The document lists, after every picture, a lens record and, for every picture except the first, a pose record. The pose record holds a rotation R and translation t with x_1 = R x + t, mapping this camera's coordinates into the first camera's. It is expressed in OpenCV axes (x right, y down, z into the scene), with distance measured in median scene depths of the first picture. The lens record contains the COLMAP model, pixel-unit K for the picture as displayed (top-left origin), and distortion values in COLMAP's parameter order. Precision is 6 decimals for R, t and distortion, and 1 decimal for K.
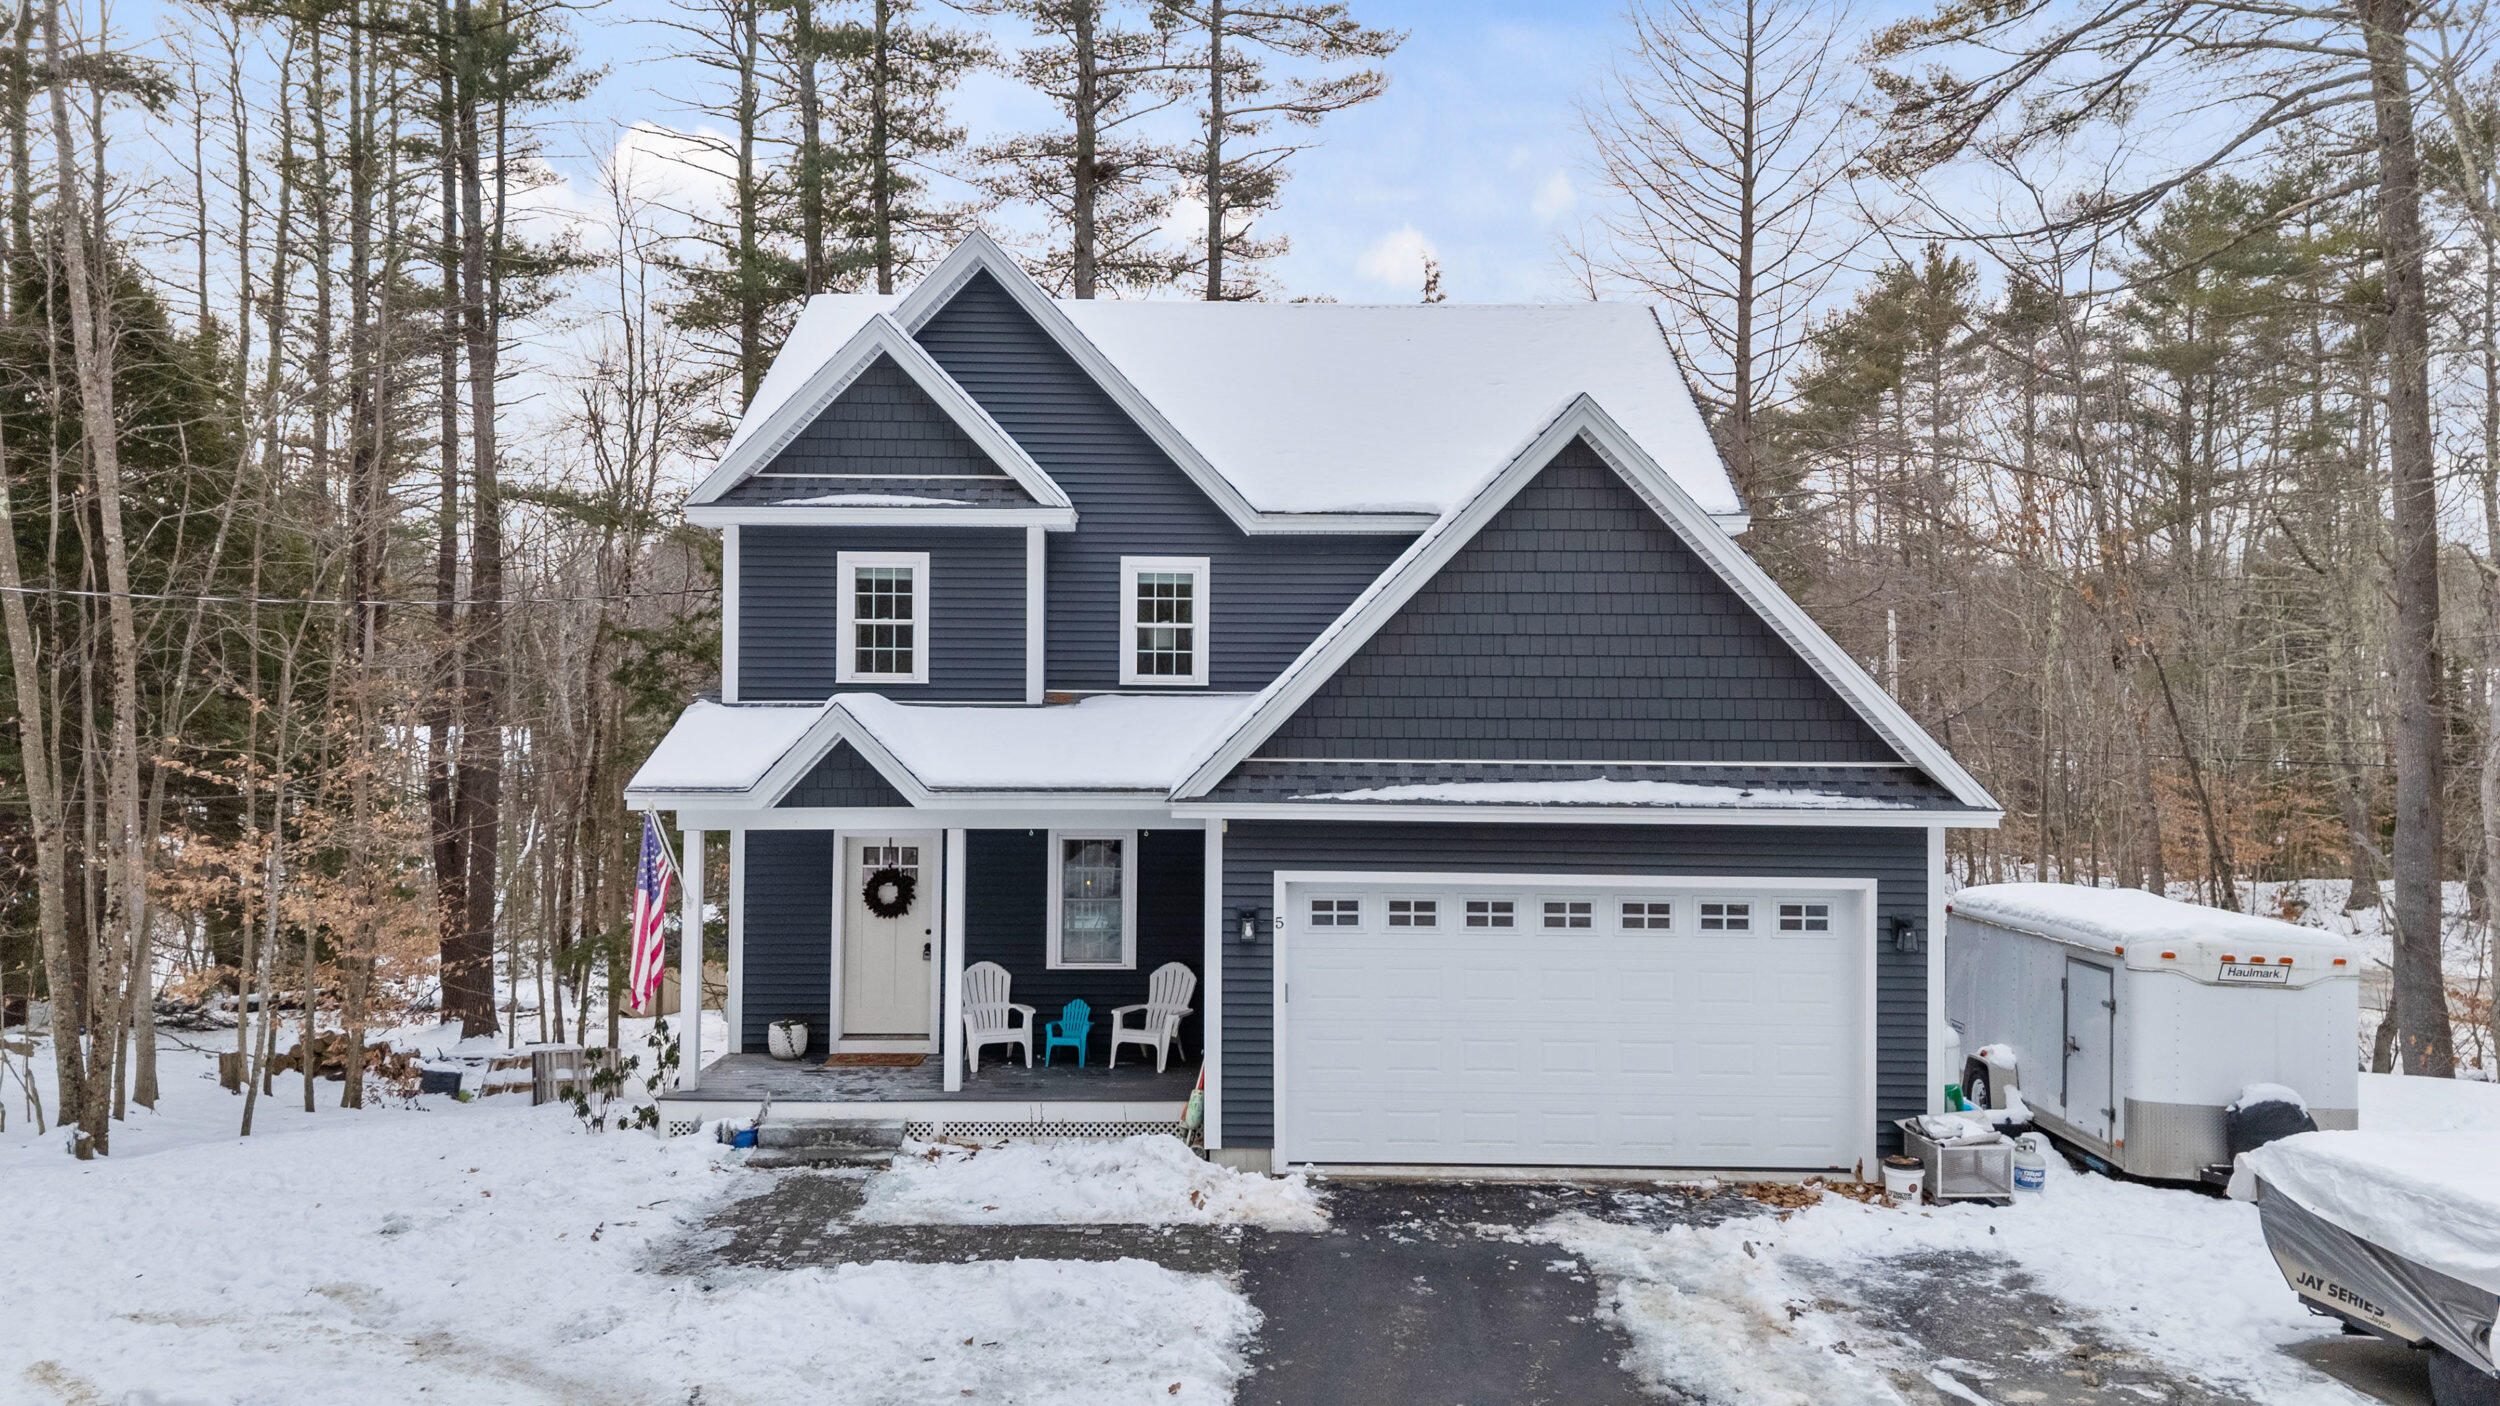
lens RADIAL K [[1813.0, 0, 1250.0], [0, 1813.0, 703.0], [0, 0, 1]] dist [0.044548, -0.006033]
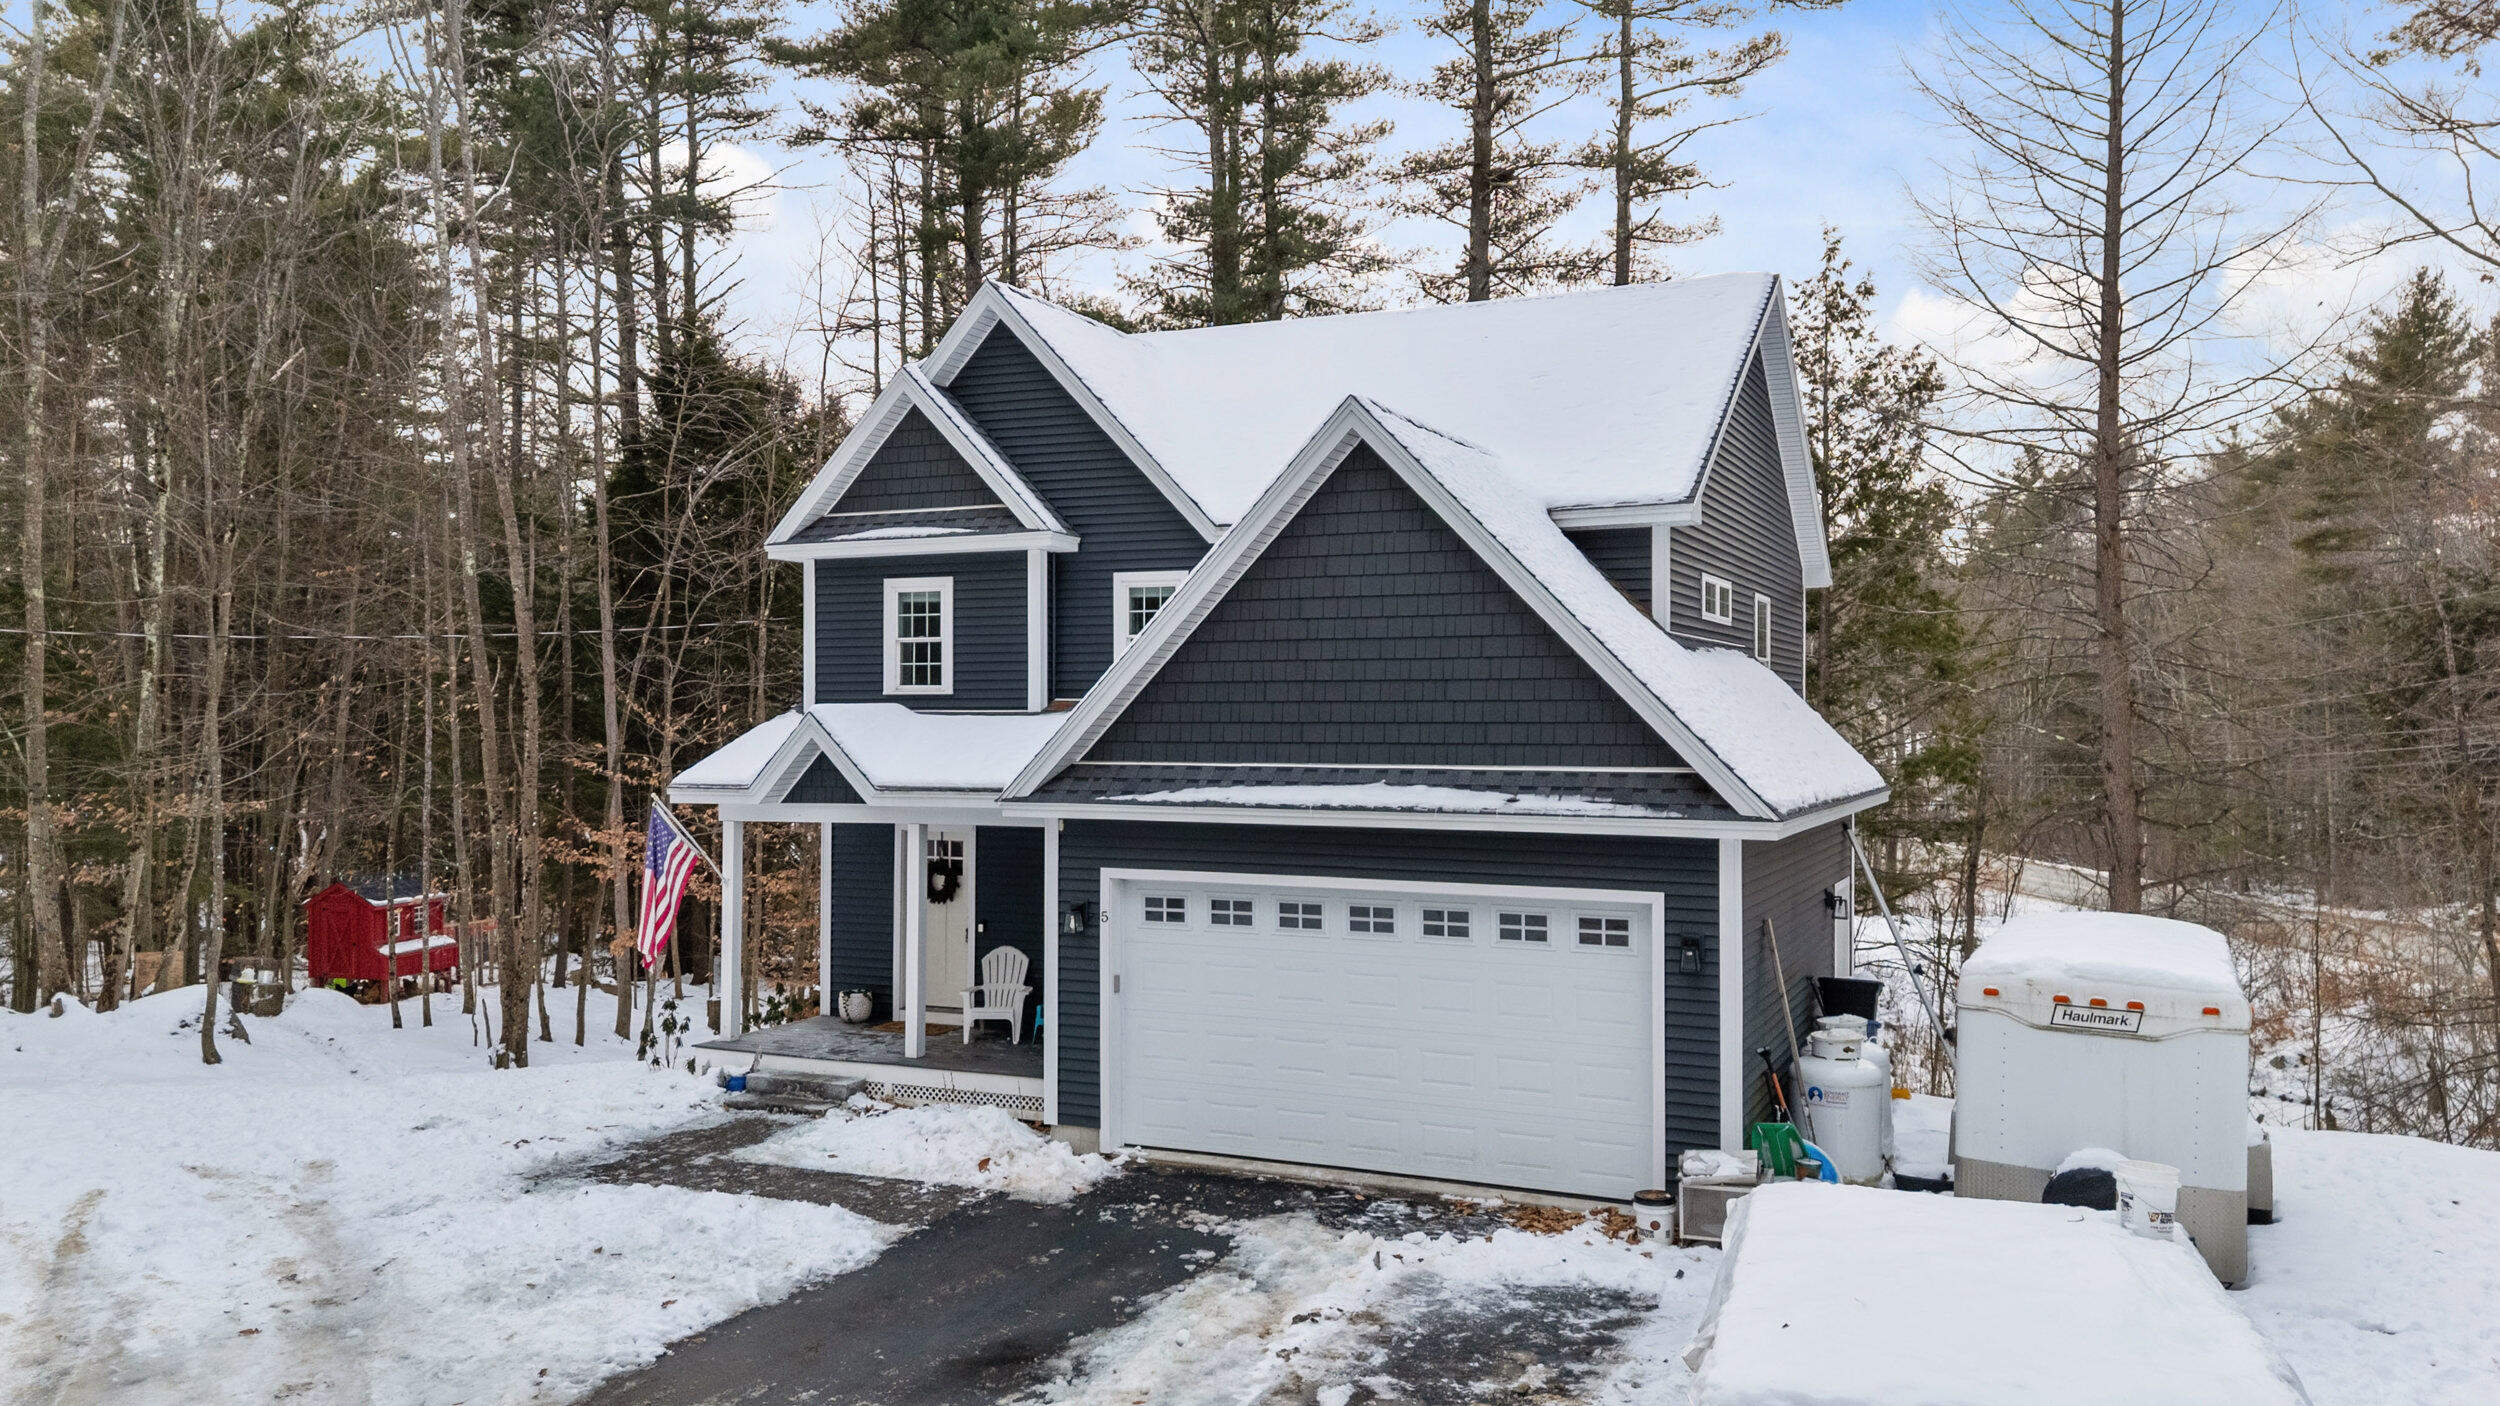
lens RADIAL K [[1827.5, 0, 1251.5], [0, 1827.5, 725.3], [0, 0, 1]] dist [0.051447, -0.000483]
pose [[0.910594, -0.004853, -0.413273, 0.542965], [0.007867, 0.999953, 0.005593, 0.004124], [0.413227, -0.008344, 0.910590, 0.063550]]
